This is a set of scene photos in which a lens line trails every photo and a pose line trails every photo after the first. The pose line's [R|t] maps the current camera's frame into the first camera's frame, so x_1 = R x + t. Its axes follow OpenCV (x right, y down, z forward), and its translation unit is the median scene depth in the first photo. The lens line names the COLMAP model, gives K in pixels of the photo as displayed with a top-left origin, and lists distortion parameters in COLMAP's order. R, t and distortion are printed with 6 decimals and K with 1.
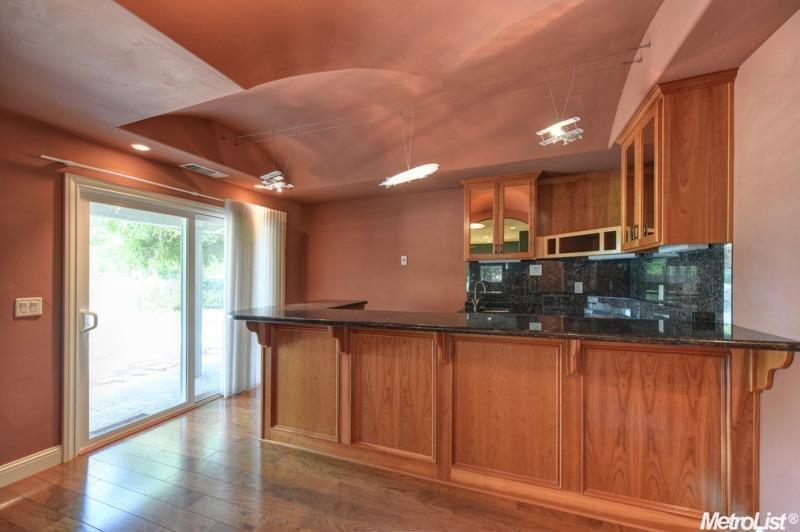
lens RADIAL K [[313.7, 0, 403.1], [0, 313.7, 273.4], [0, 0, 1]] dist [0.002472, 0.000072]
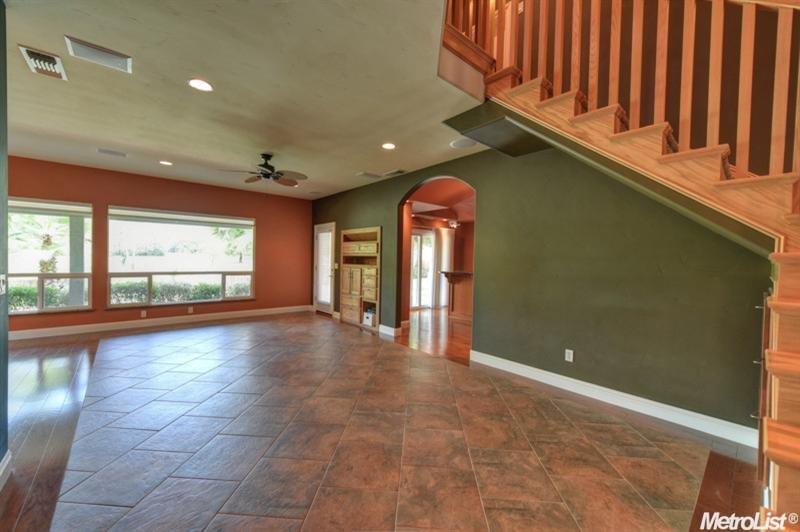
lens RADIAL K [[313.7, 0, 400.0], [0, 313.7, 264.7], [0, 0, 1]] dist [0.002472, 0.000072]
pose [[0.883897, 0.029231, -0.466768, 0.358486], [-0.018980, 0.999465, 0.026649, -0.004435], [0.467297, -0.014696, 0.883978, -1.283947]]
